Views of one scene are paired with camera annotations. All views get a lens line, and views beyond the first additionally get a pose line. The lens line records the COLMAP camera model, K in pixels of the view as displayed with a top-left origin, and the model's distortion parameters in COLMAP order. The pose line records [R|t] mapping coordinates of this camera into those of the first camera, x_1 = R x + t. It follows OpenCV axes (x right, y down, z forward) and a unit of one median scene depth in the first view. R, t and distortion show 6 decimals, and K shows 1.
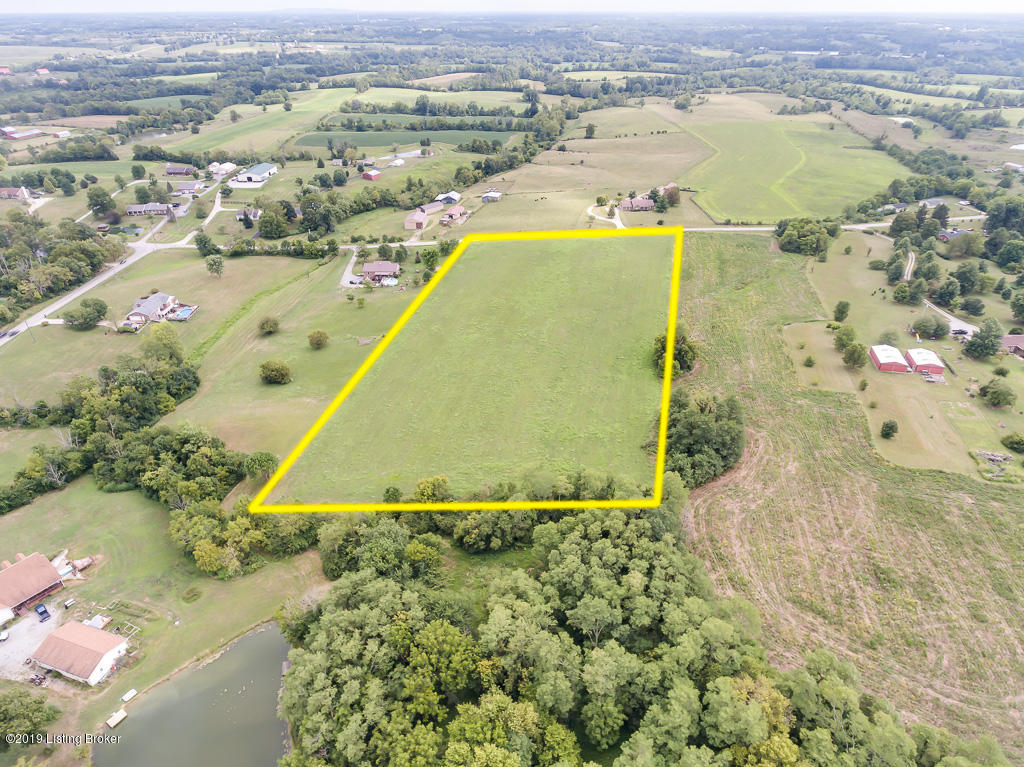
lens RADIAL K [[608.6, 0, 512.0], [0, 608.6, 383.5], [0, 0, 1]] dist [-0.001755, 0.000733]
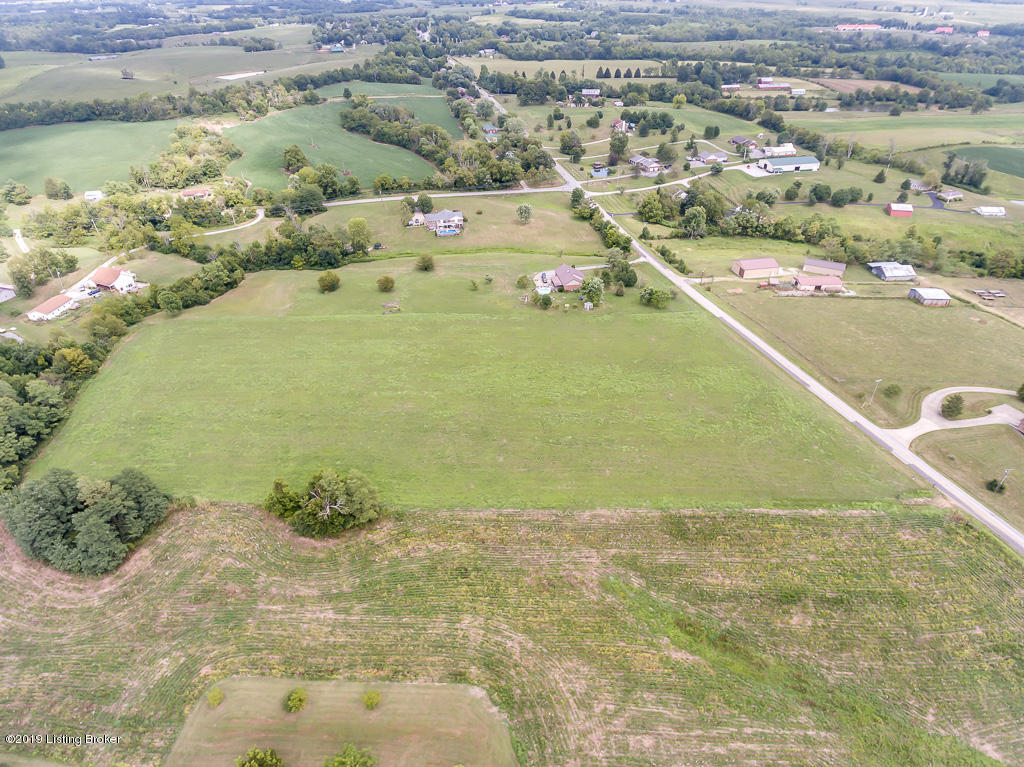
lens RADIAL K [[589.4, 0, 516.8], [0, 589.4, 386.5], [0, 0, 1]] dist [-0.002775, 0.000838]
pose [[0.222943, 0.559804, -0.798070, 0.424643], [-0.502707, 0.767444, 0.397889, -0.288598], [0.835214, 0.312489, 0.452514, 0.464642]]
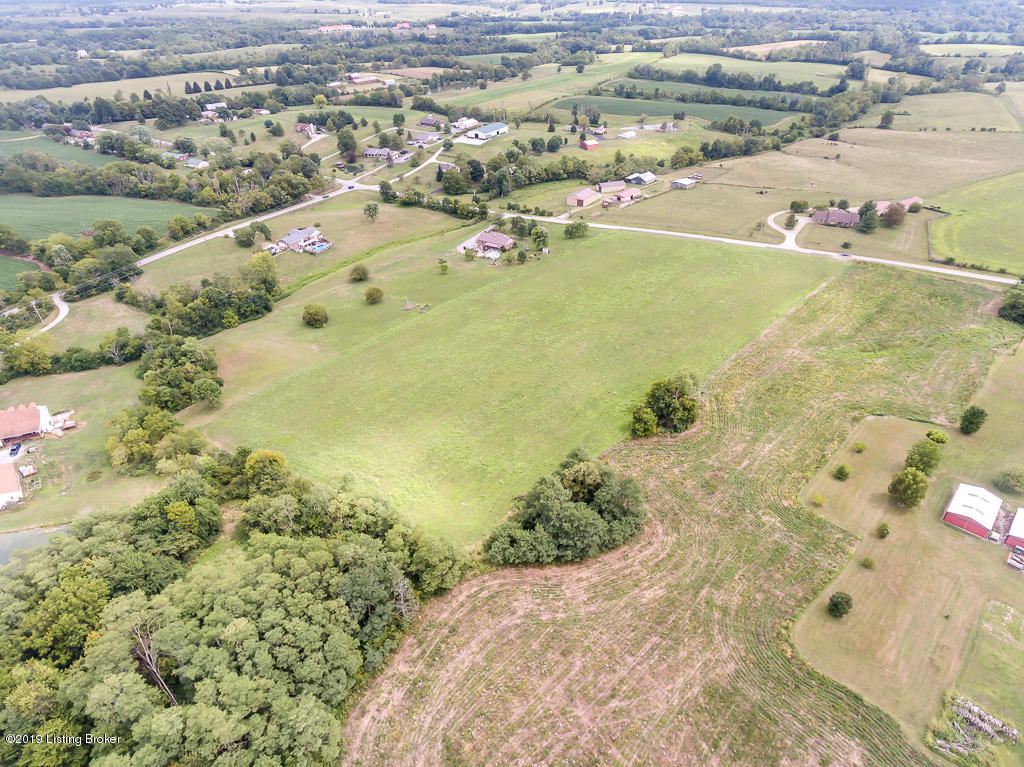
lens RADIAL K [[589.4, 0, 516.8], [0, 589.4, 386.5], [0, 0, 1]] dist [-0.002775, 0.000838]
pose [[0.860502, 0.283569, -0.423232, 0.230942], [-0.254945, 0.958951, 0.124159, -0.067120], [0.441066, 0.001062, 0.897474, 0.108766]]
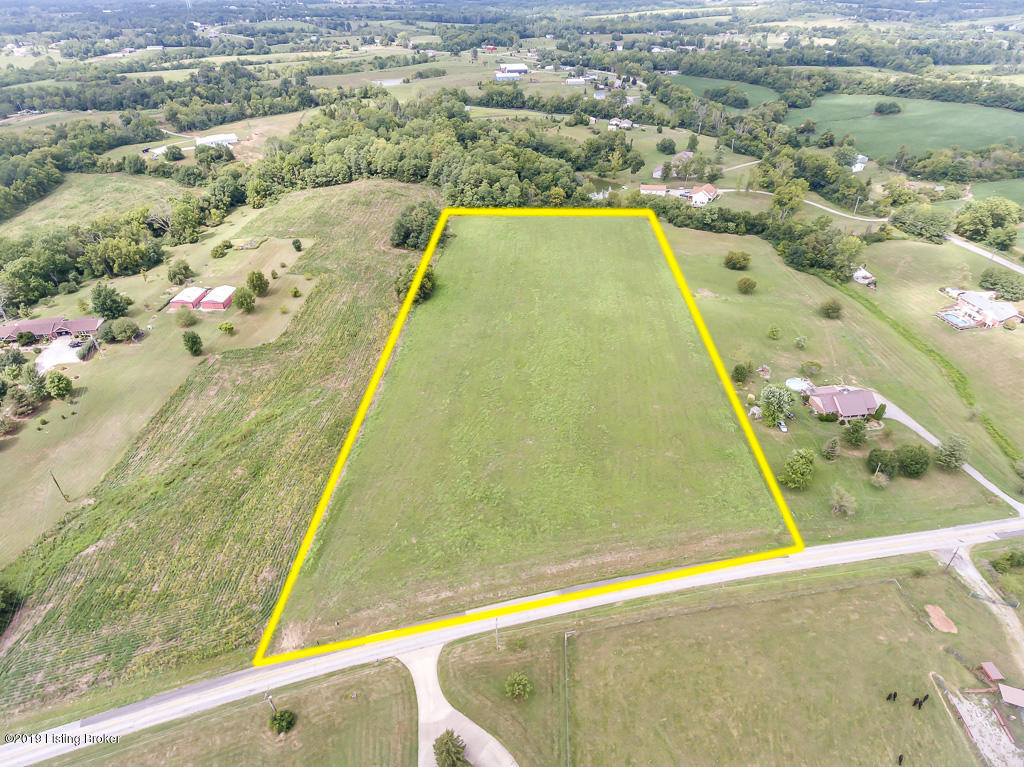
lens RADIAL K [[589.4, 0, 516.8], [0, 589.4, 386.5], [0, 0, 1]] dist [-0.002775, 0.000838]
pose [[-0.981012, 0.119466, -0.152788, 0.149487], [-0.093091, 0.401063, 0.911308, -0.542688], [0.170148, 0.908227, -0.382327, 0.897864]]
